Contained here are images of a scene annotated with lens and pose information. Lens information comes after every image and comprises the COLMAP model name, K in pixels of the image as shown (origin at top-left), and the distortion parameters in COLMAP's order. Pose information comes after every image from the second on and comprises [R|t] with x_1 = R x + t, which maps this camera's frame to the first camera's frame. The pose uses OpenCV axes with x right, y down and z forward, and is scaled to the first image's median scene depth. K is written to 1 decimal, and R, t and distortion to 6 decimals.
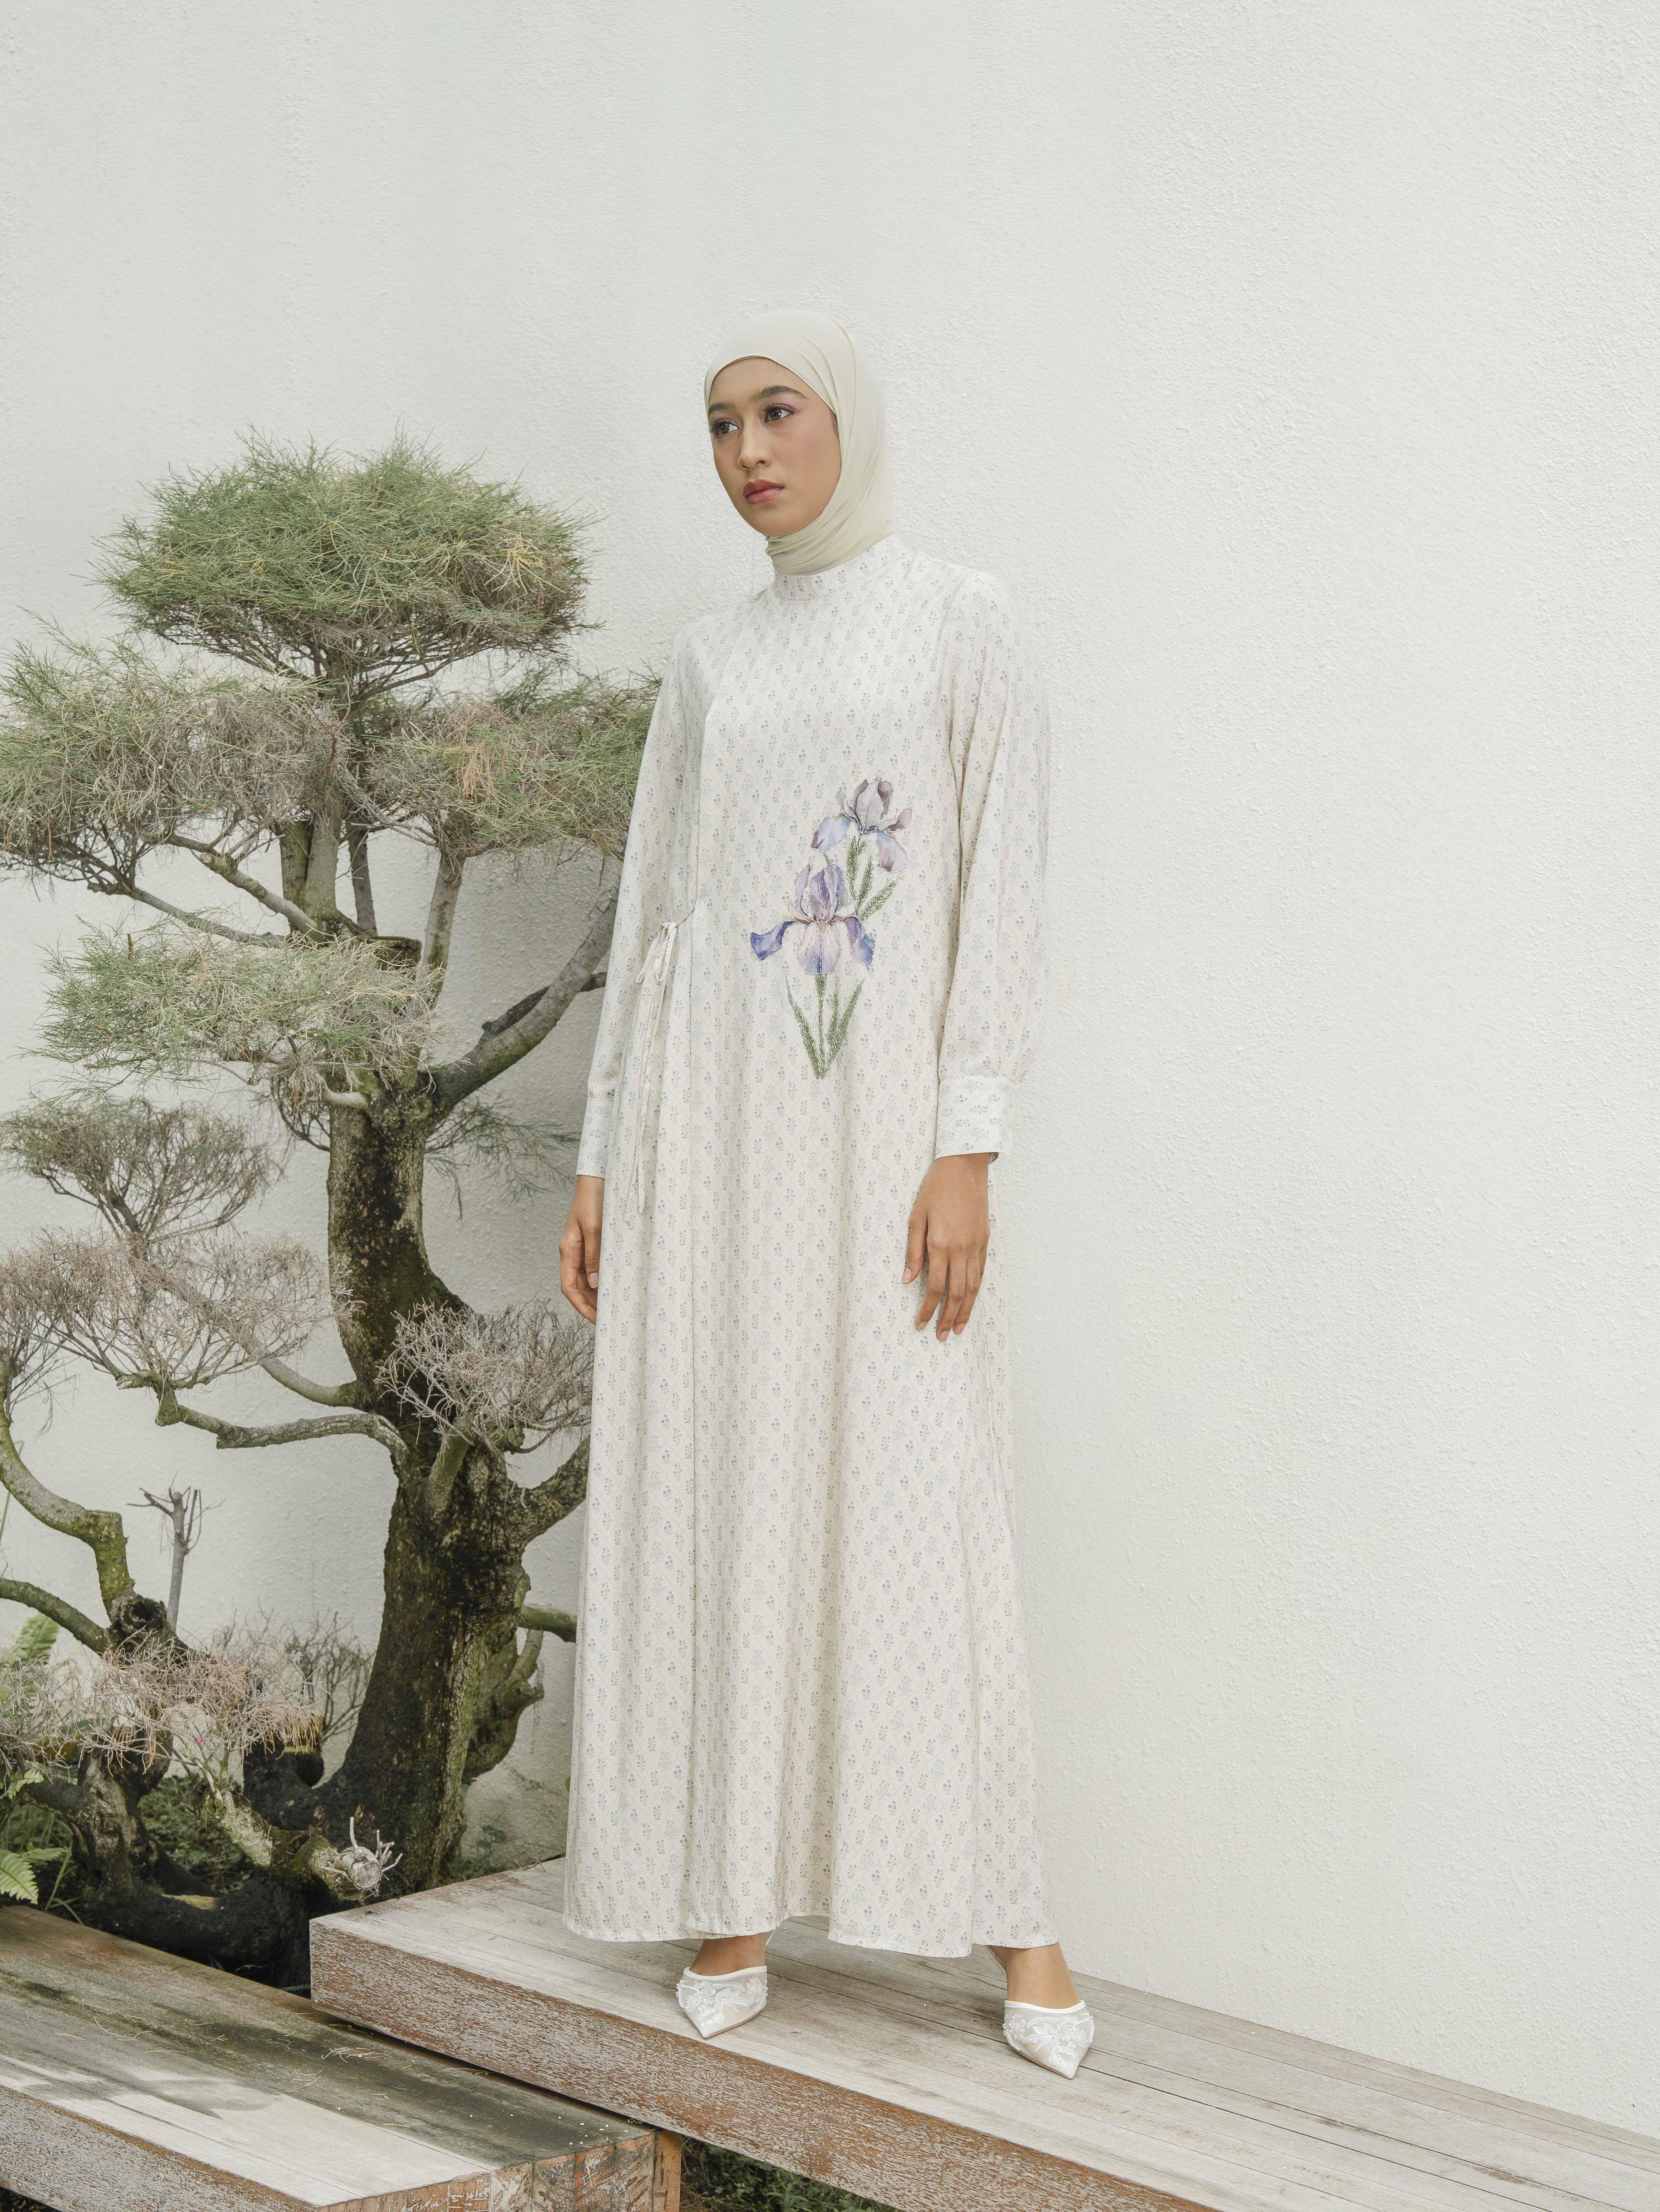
lens RADIAL K [[4140.8, 0, 830.0], [0, 4140.8, 1106.0], [0, 0, 1]] dist [0.169221, -0.010023]
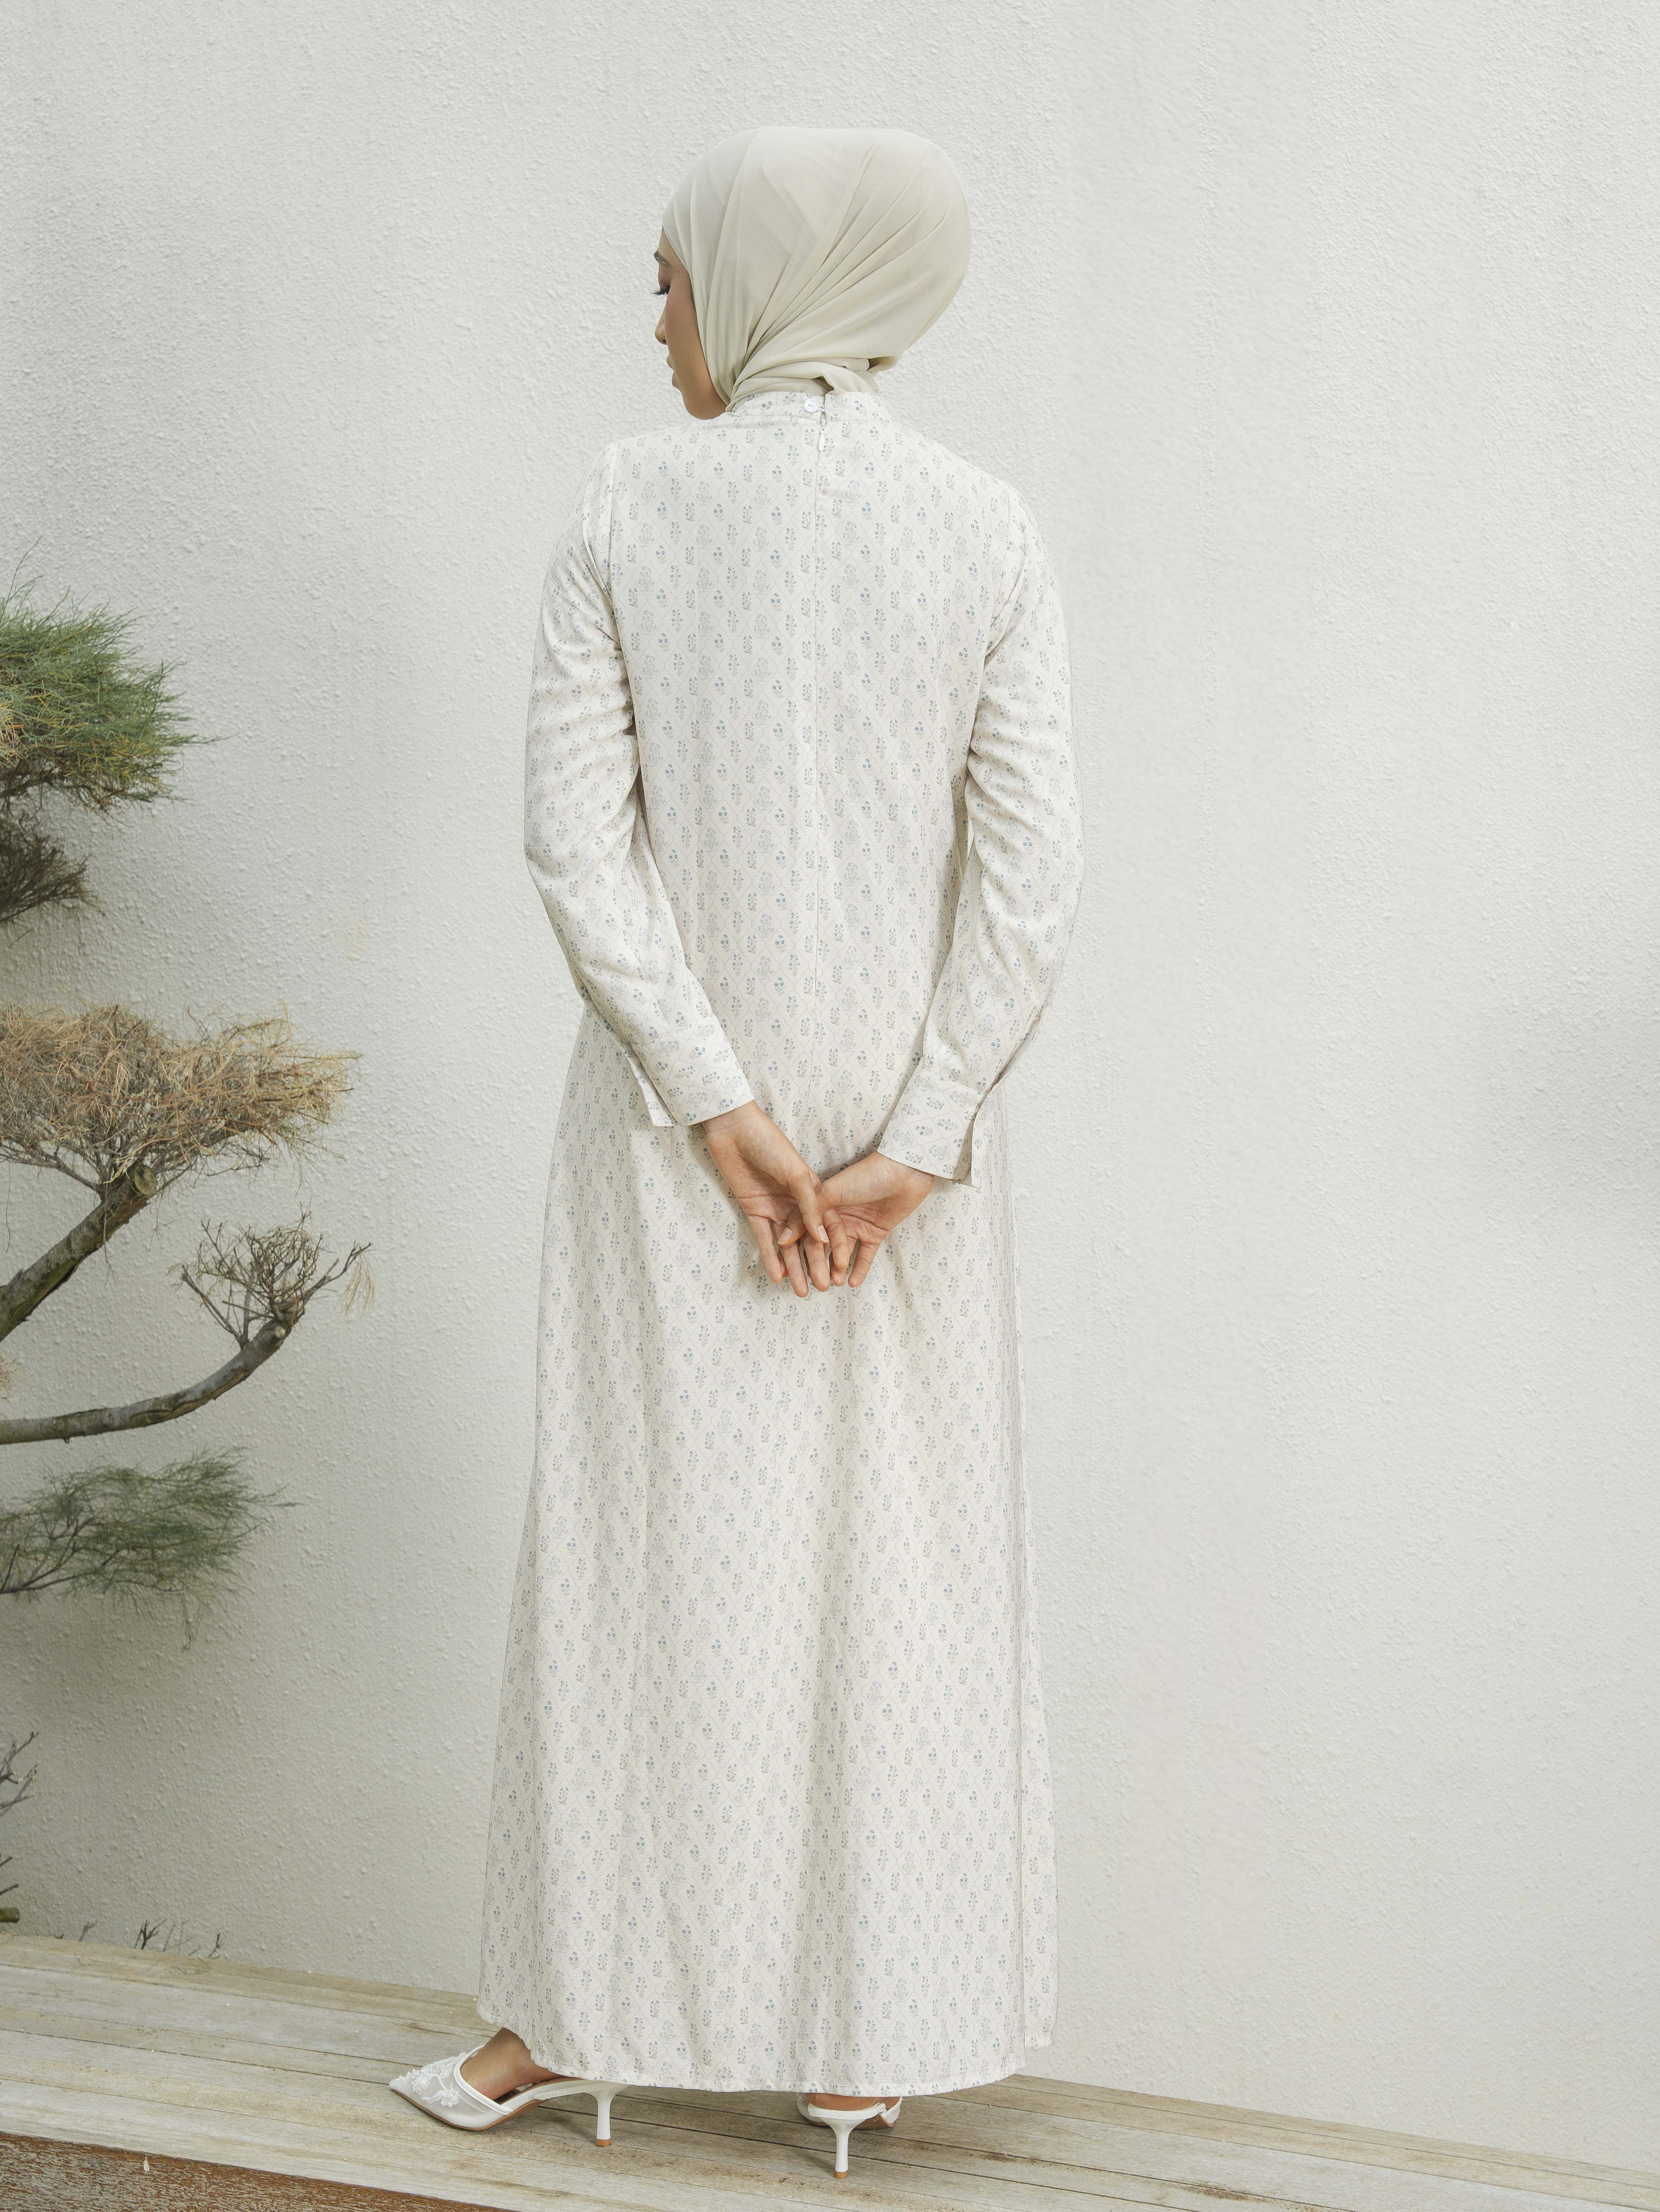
lens RADIAL K [[3756.7, 0, 830.0], [0, 3756.7, 1106.0], [0, 0, 1]] dist [0.150397, -0.061796]
pose [[0.926372, -0.049945, 0.373283, -0.176965], [0.039867, 0.998603, 0.034675, -0.015974], [-0.374494, -0.017240, 0.927069, 0.197237]]
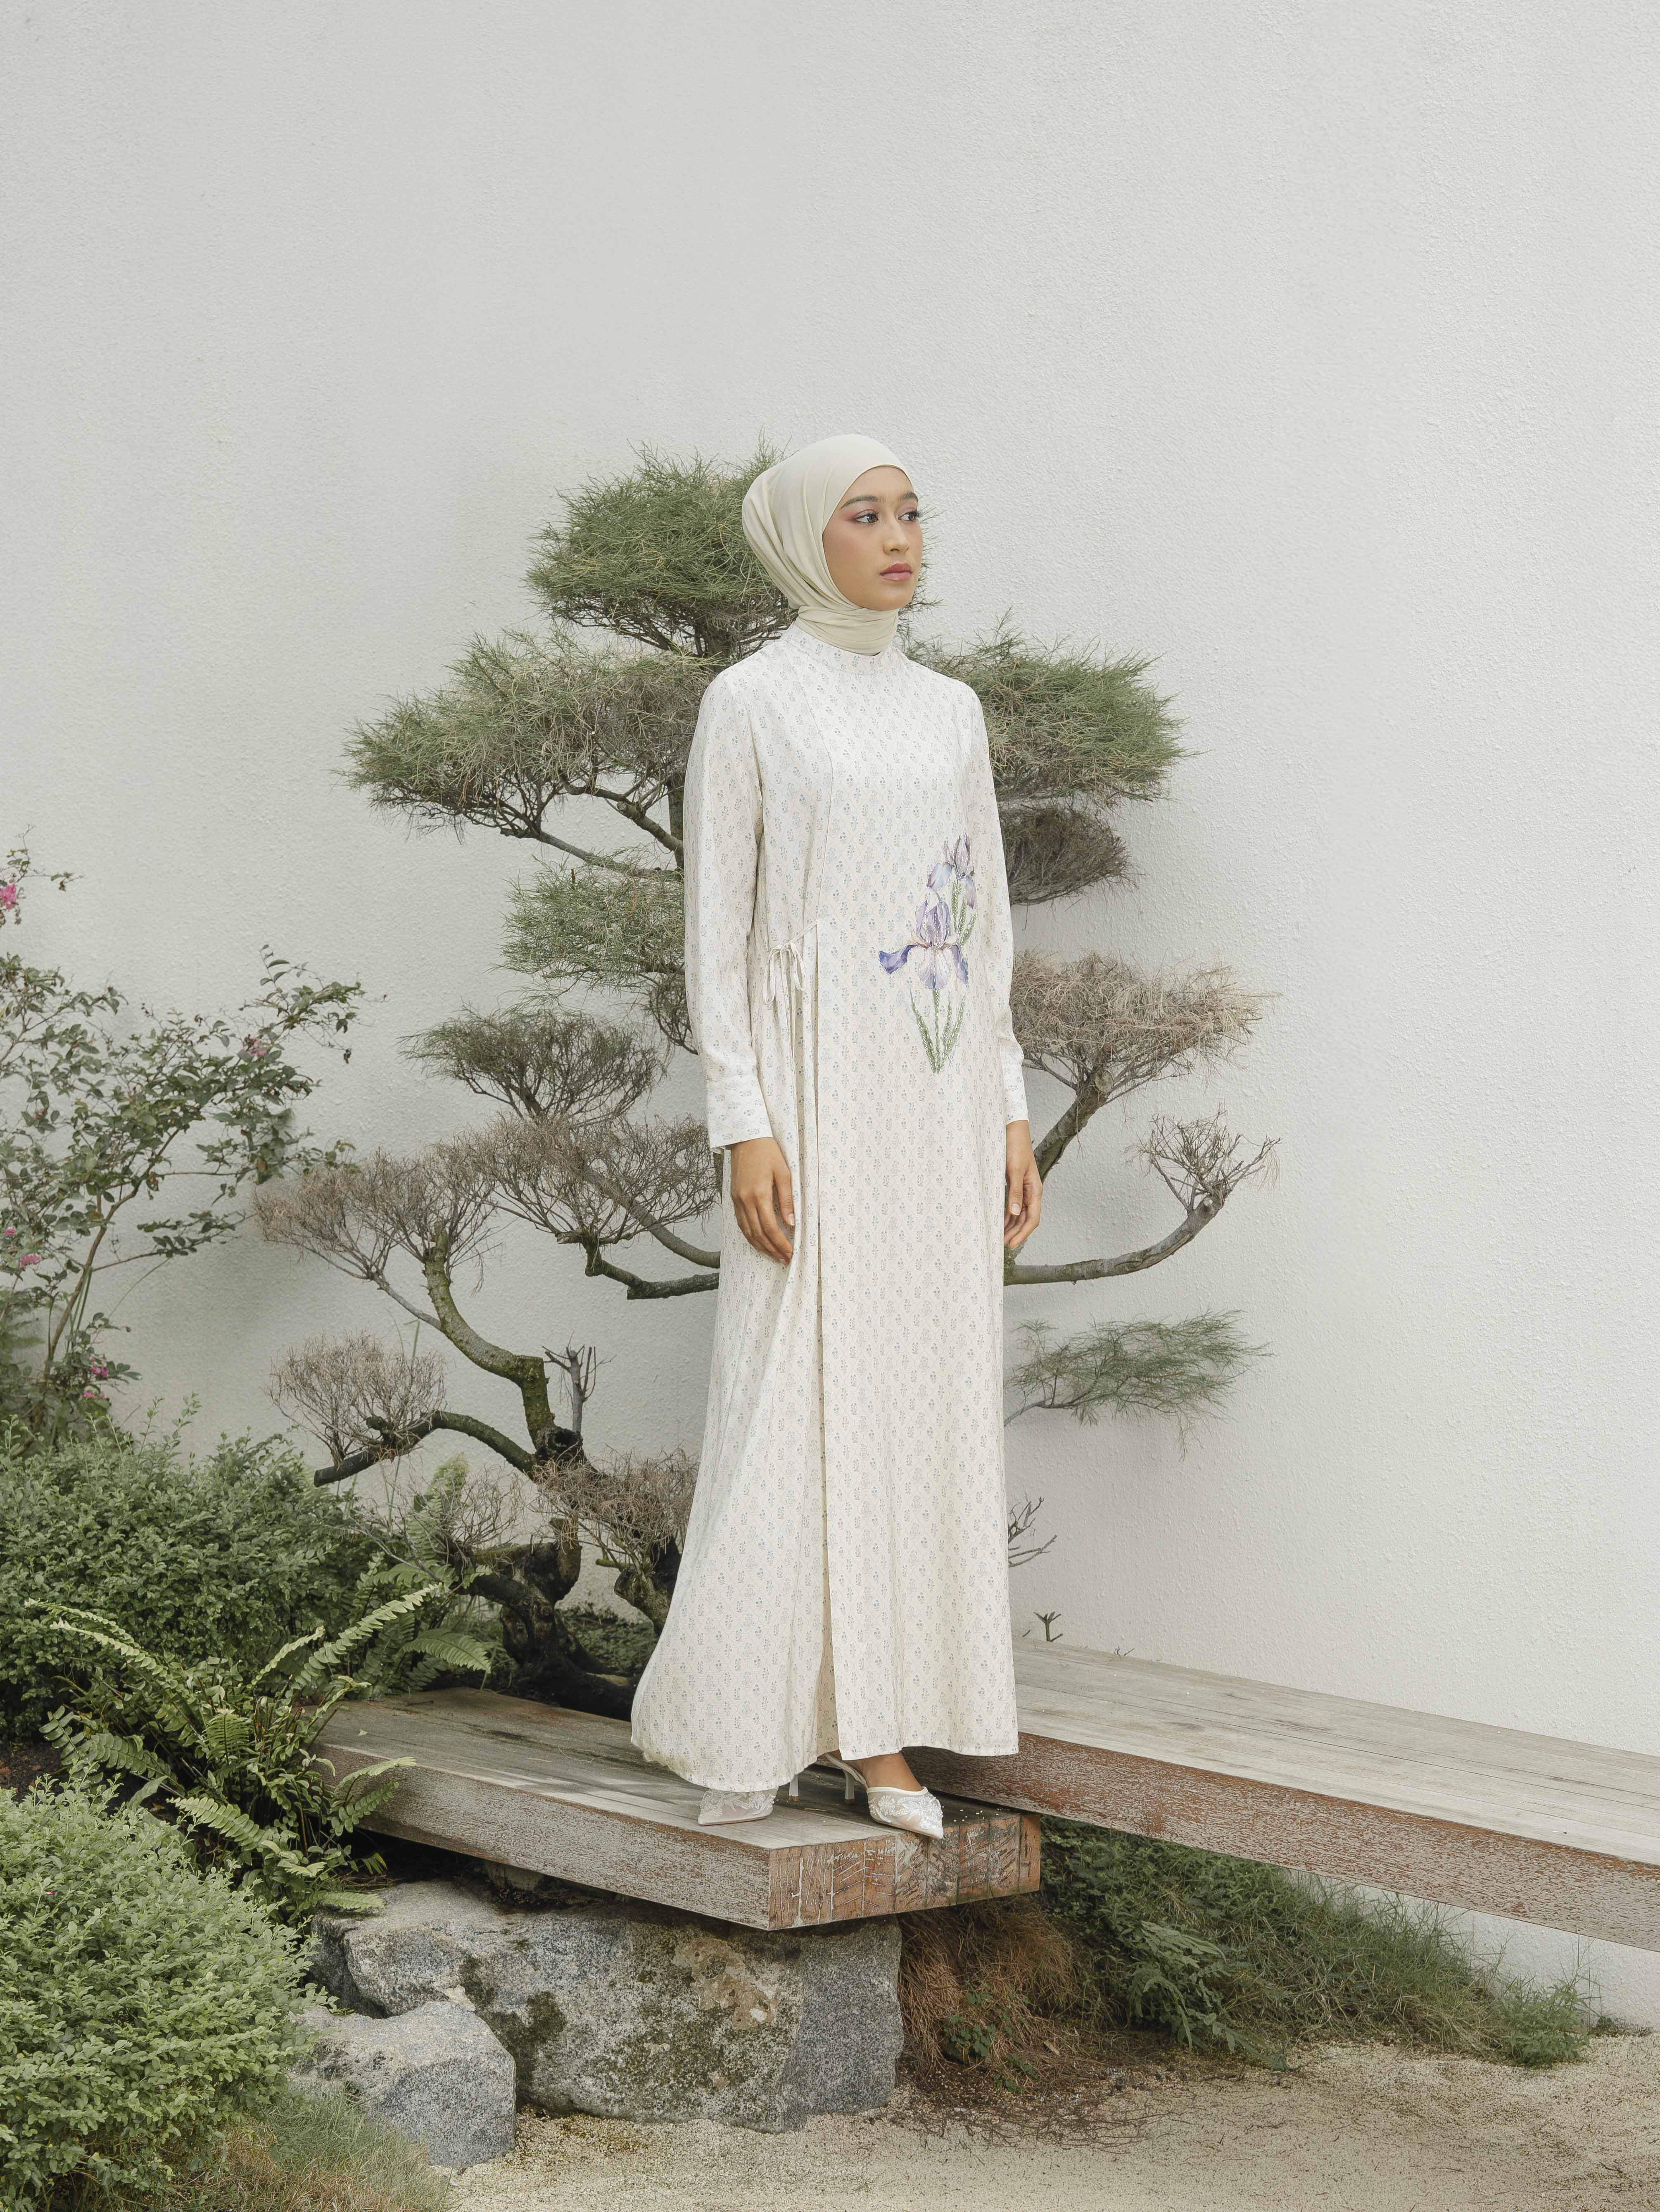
lens RADIAL K [[4834.6, 0, 827.0], [0, 4834.6, 1157.4], [0, 0, 1]] dist [0.216401, -0.142901]
pose [[0.998903, -0.013398, -0.044863, -0.028052], [0.014143, 0.999767, 0.016333, 0.020339], [0.044633, -0.016949, 0.998860, -0.404573]]
